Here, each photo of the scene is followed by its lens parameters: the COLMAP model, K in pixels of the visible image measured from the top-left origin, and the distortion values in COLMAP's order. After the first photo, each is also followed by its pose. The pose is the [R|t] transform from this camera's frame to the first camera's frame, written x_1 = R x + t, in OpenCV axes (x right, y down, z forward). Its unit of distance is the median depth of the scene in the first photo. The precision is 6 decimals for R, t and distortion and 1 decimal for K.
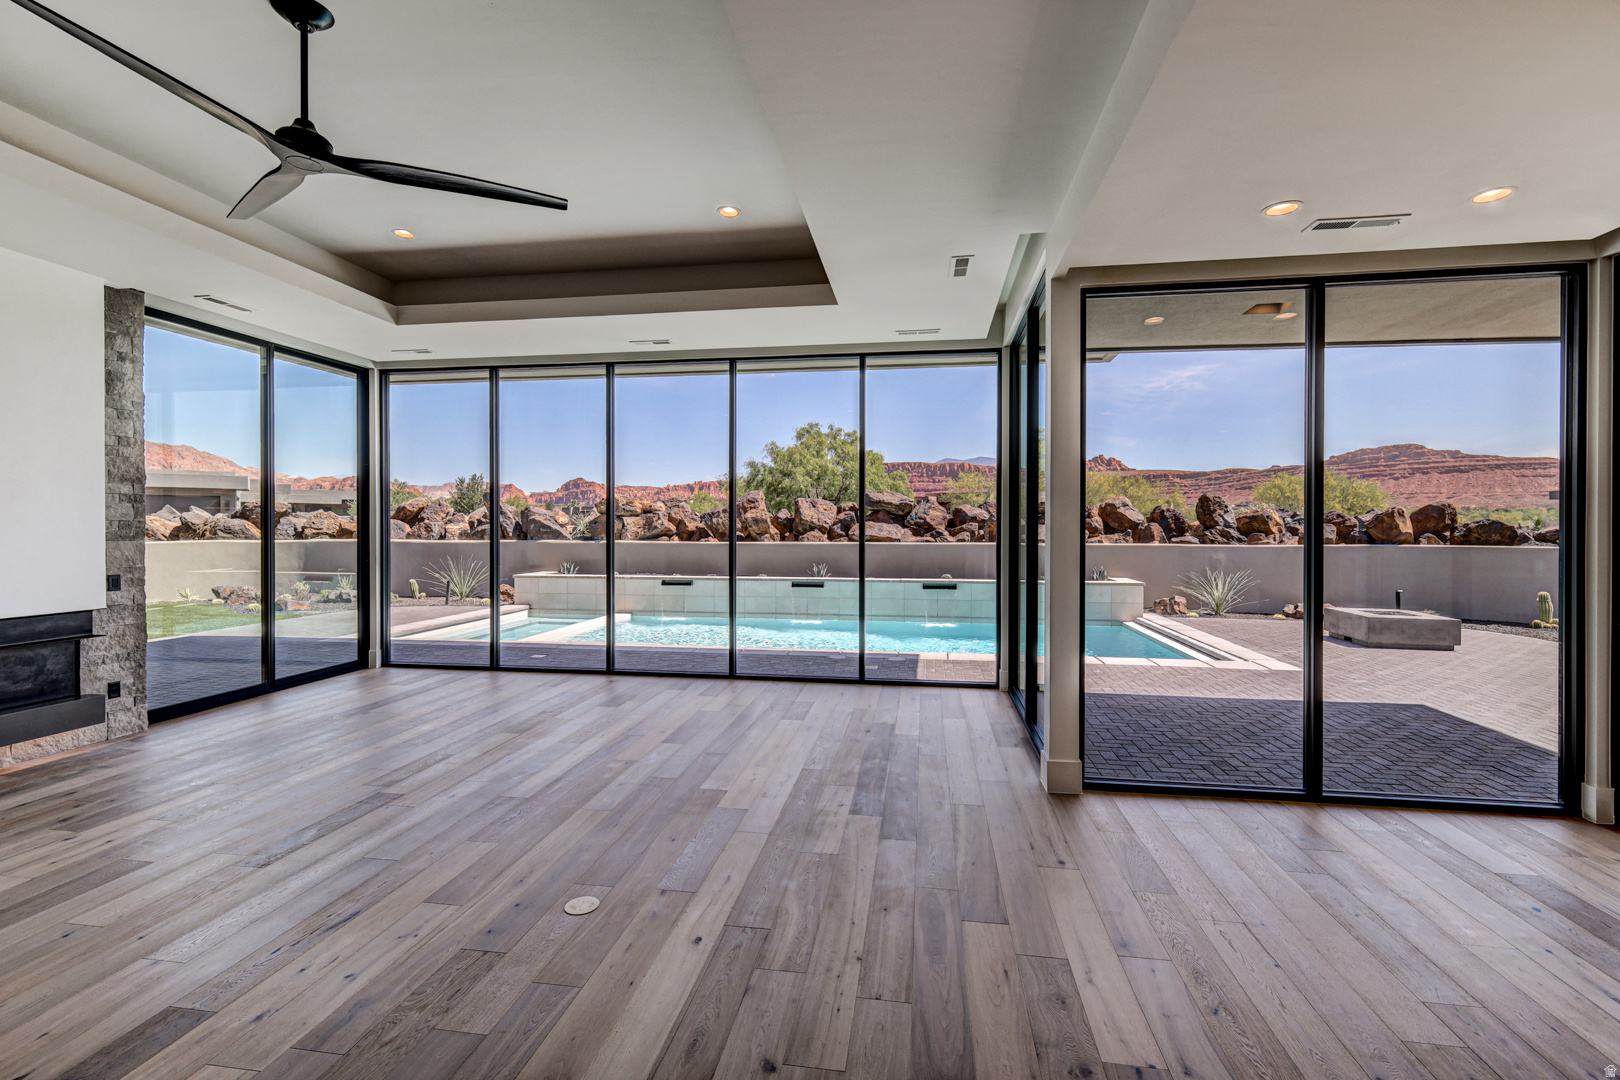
lens RADIAL K [[719.3, 0, 821.4], [0, 719.3, 537.9], [0, 0, 1]] dist [0.009798, -0.002798]
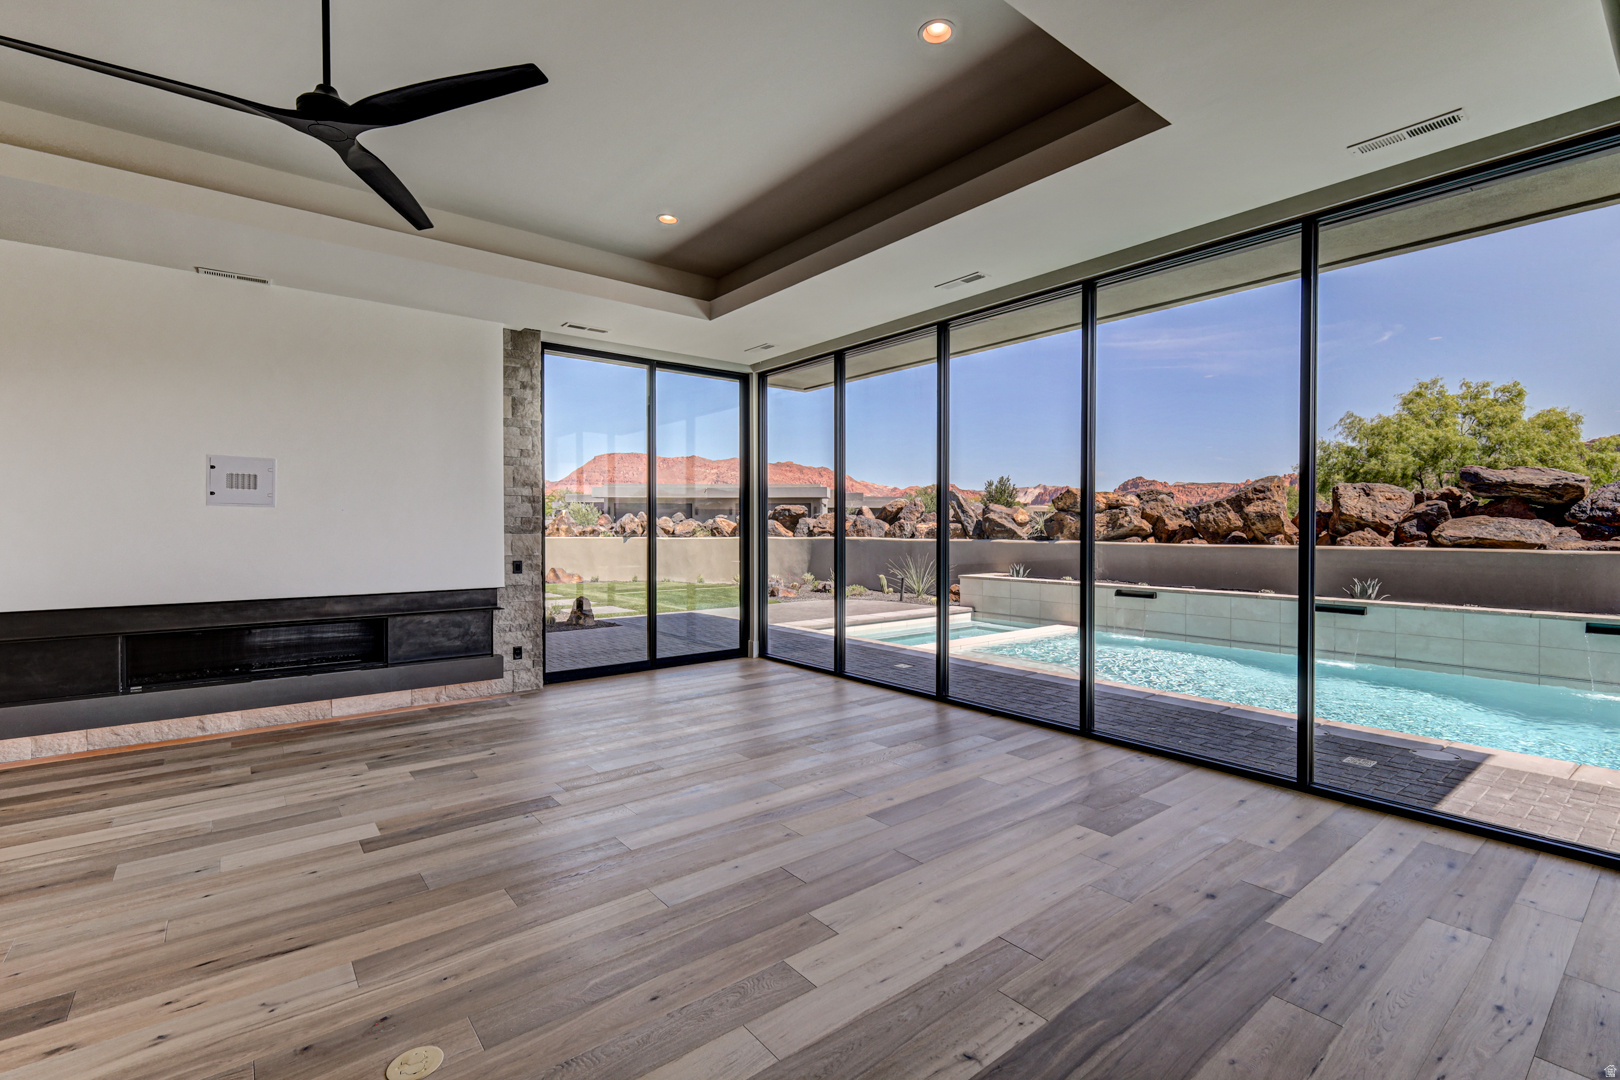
lens RADIAL K [[719.3, 0, 803.3], [0, 719.3, 534.6], [0, 0, 1]] dist [0.009798, -0.002798]
pose [[0.727536, 0.005757, -0.686046, 0.154440], [-0.010254, 0.999944, -0.002483, 0.003021], [0.685993, 0.008841, 0.727554, 0.290550]]
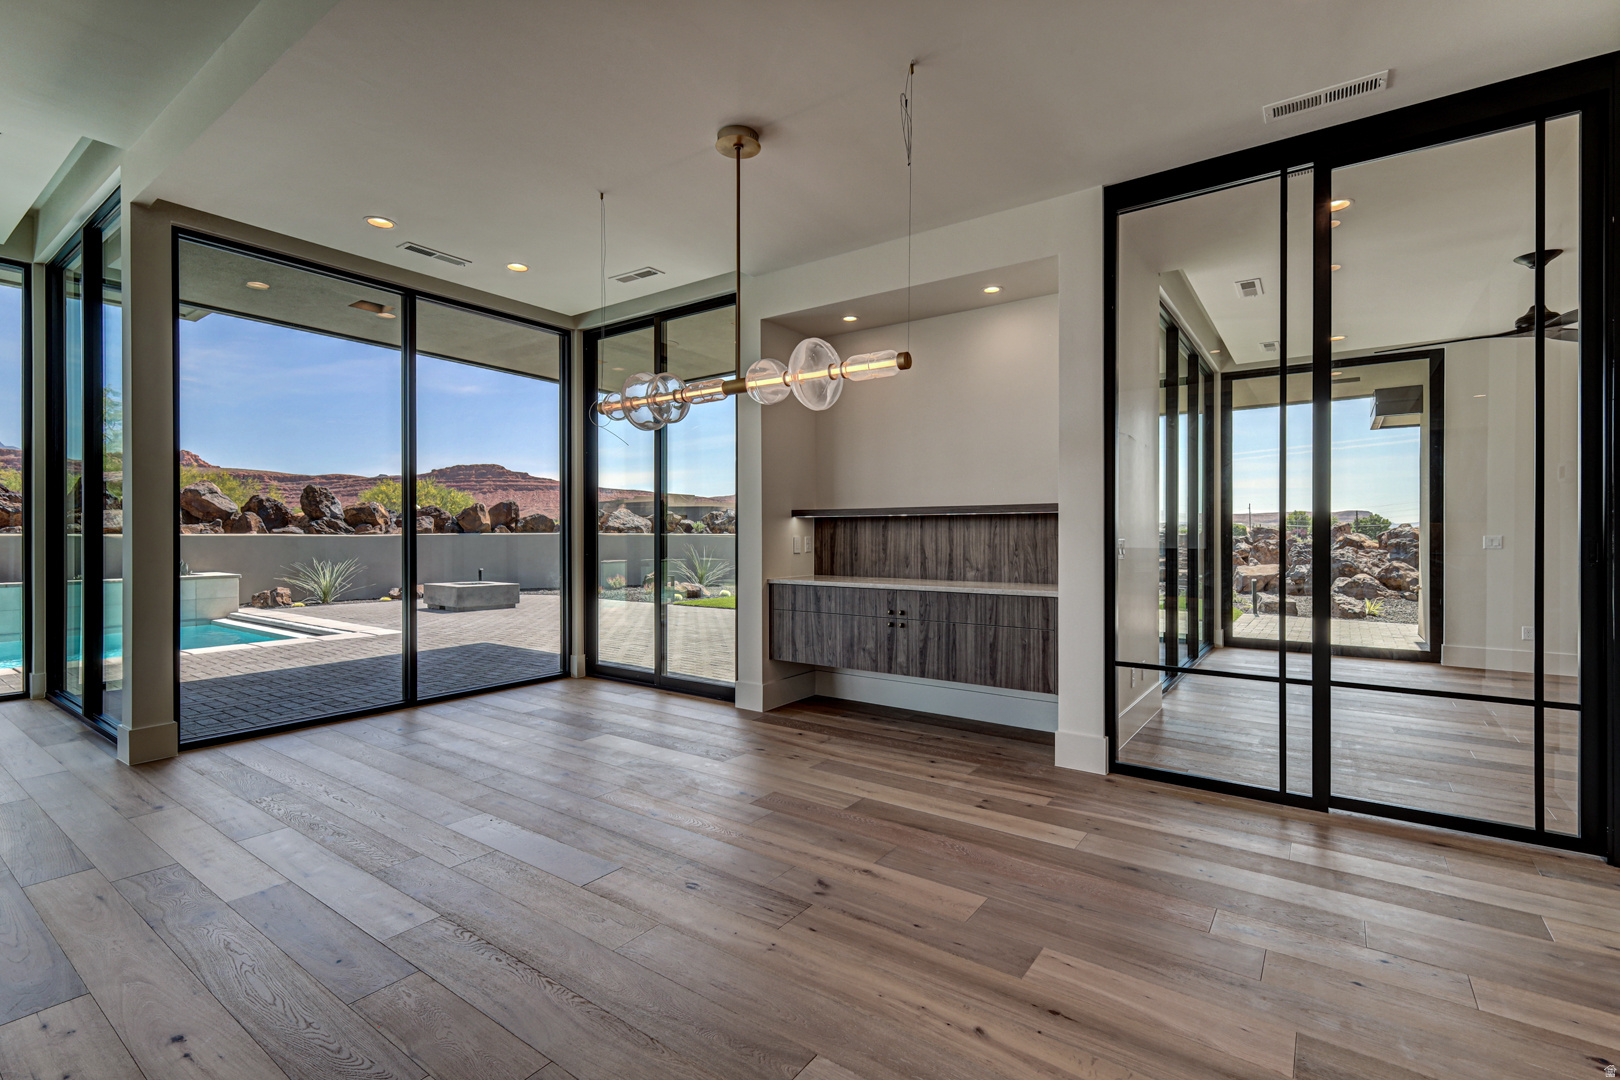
lens RADIAL K [[719.3, 0, 813.2], [0, 719.3, 526.6], [0, 0, 1]] dist [0.009798, -0.002798]
pose [[0.454374, 0.006258, 0.890789, -0.060351], [0.017617, 0.999717, -0.016009, 0.046718], [-0.890637, 0.022967, 0.454135, -0.101124]]
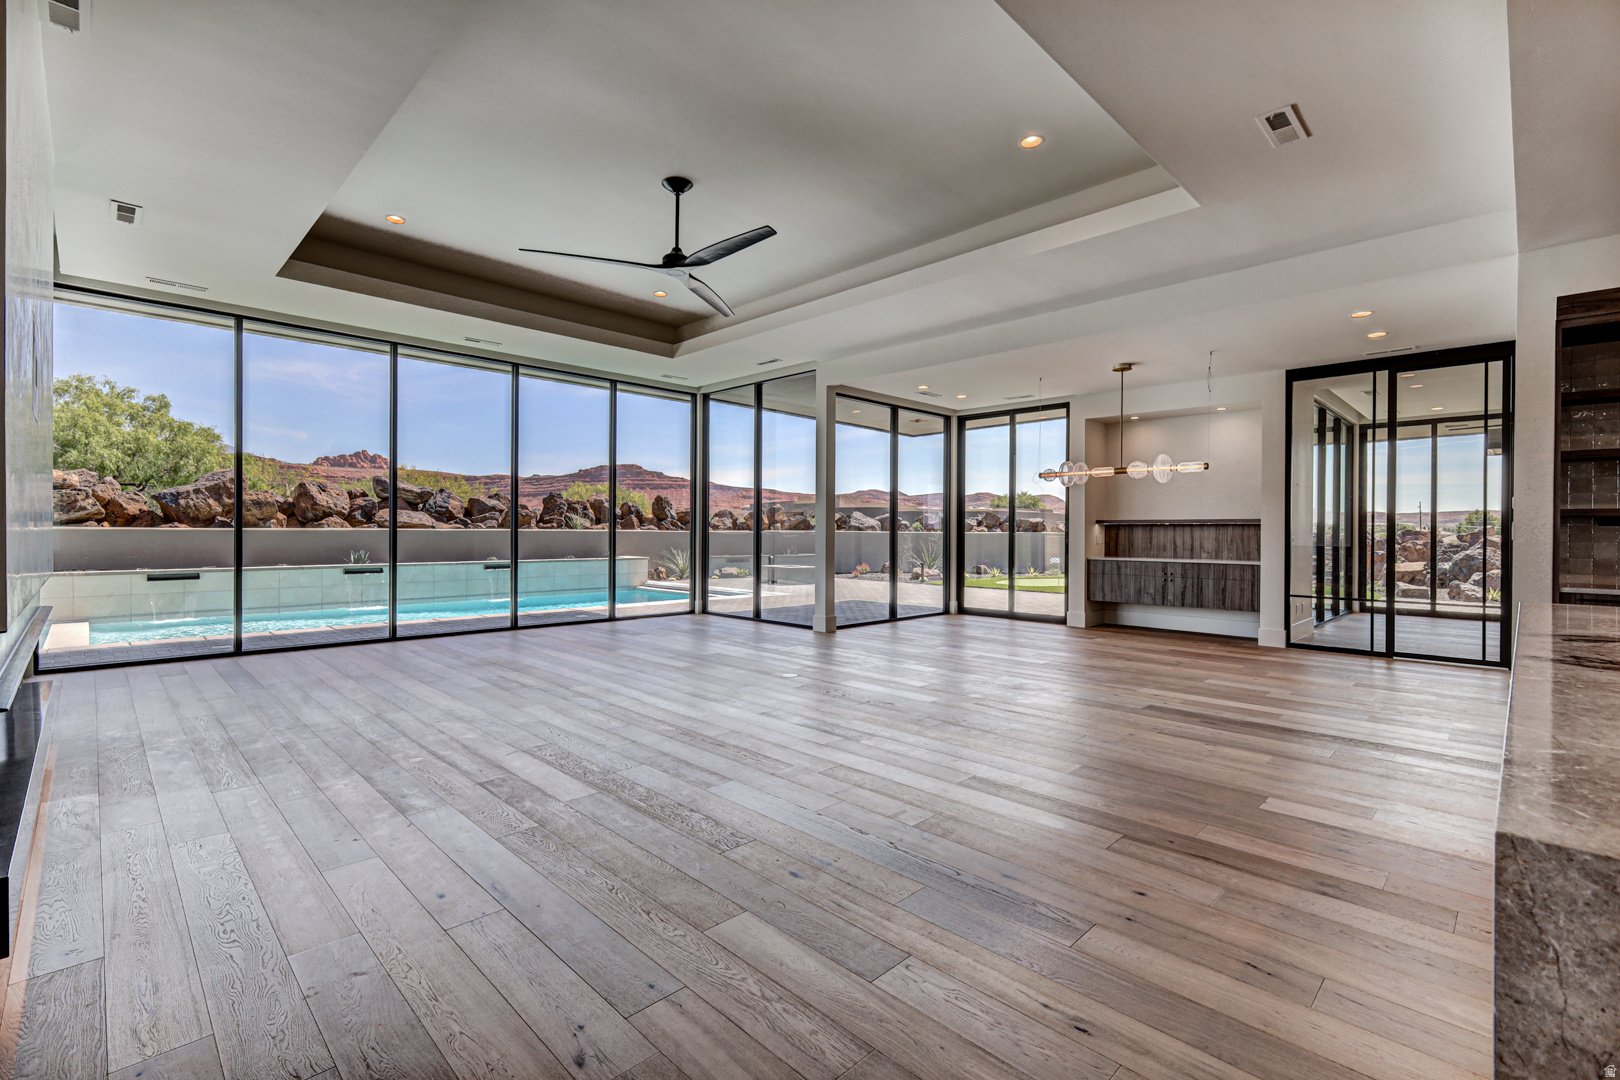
lens RADIAL K [[719.3, 0, 840.1], [0, 719.3, 528.4], [0, 0, 1]] dist [0.009798, -0.002798]
pose [[0.564561, 0.004199, 0.825381, -0.764447], [0.010278, 0.999874, -0.012116, 0.044549], [-0.825327, 0.015323, 0.564447, -0.113132]]
